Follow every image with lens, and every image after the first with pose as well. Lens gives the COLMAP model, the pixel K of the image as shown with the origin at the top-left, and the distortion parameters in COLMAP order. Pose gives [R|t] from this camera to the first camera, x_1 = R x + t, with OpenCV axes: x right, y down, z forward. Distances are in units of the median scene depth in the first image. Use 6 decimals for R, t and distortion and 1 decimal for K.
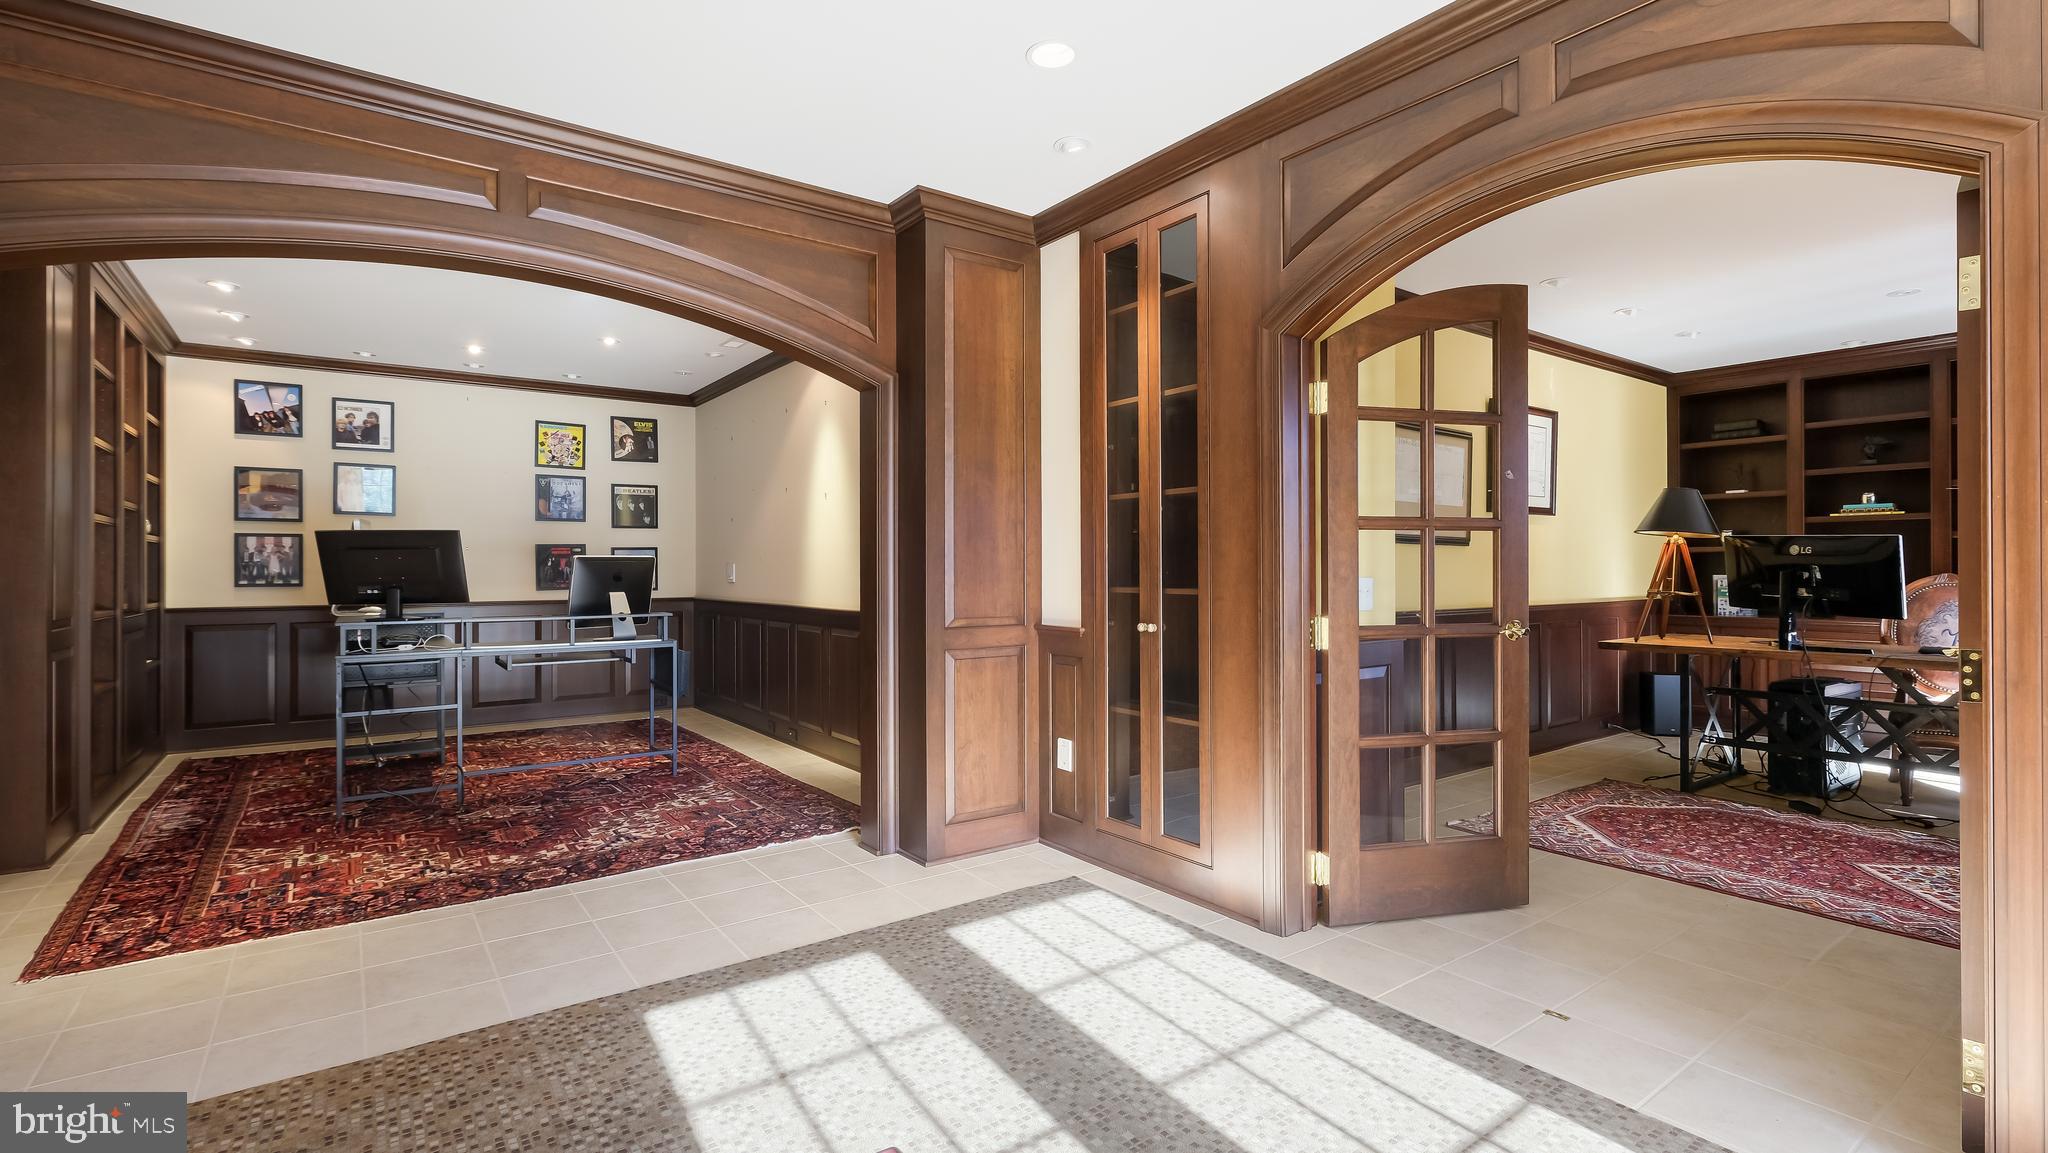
lens RADIAL K [[900.8, 0, 1063.7], [0, 900.8, 564.4], [0, 0, 1]] dist [0.012317, -0.001681]
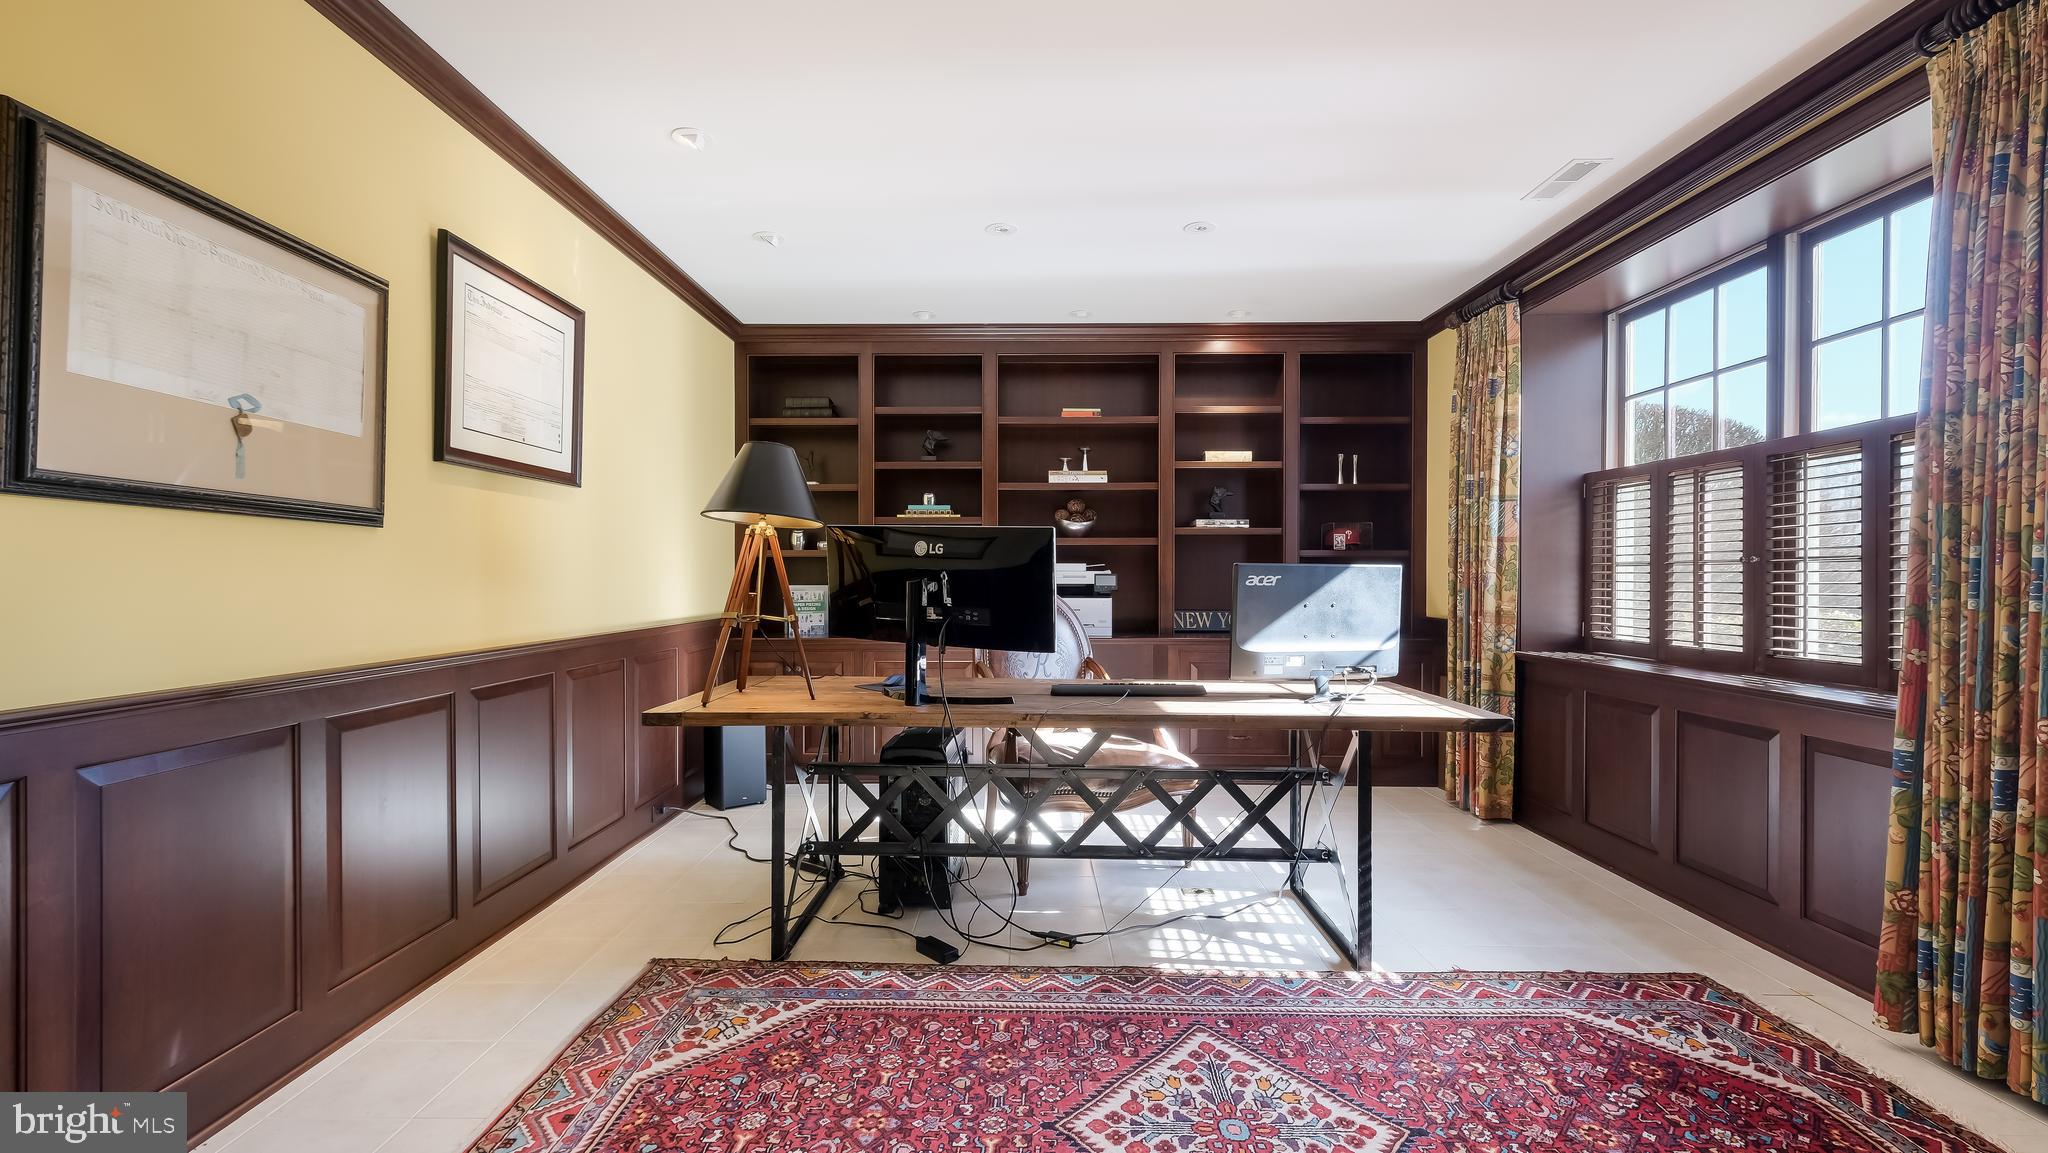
lens RADIAL K [[900.8, 0, 1025.7], [0, 900.8, 578.7], [0, 0, 1]] dist [0.012317, -0.001681]
pose [[0.606980, 0.001182, 0.794716, 0.237325], [-0.006815, 0.999970, 0.003717, 0.002215], [-0.794688, -0.007672, 0.606970, 0.386694]]
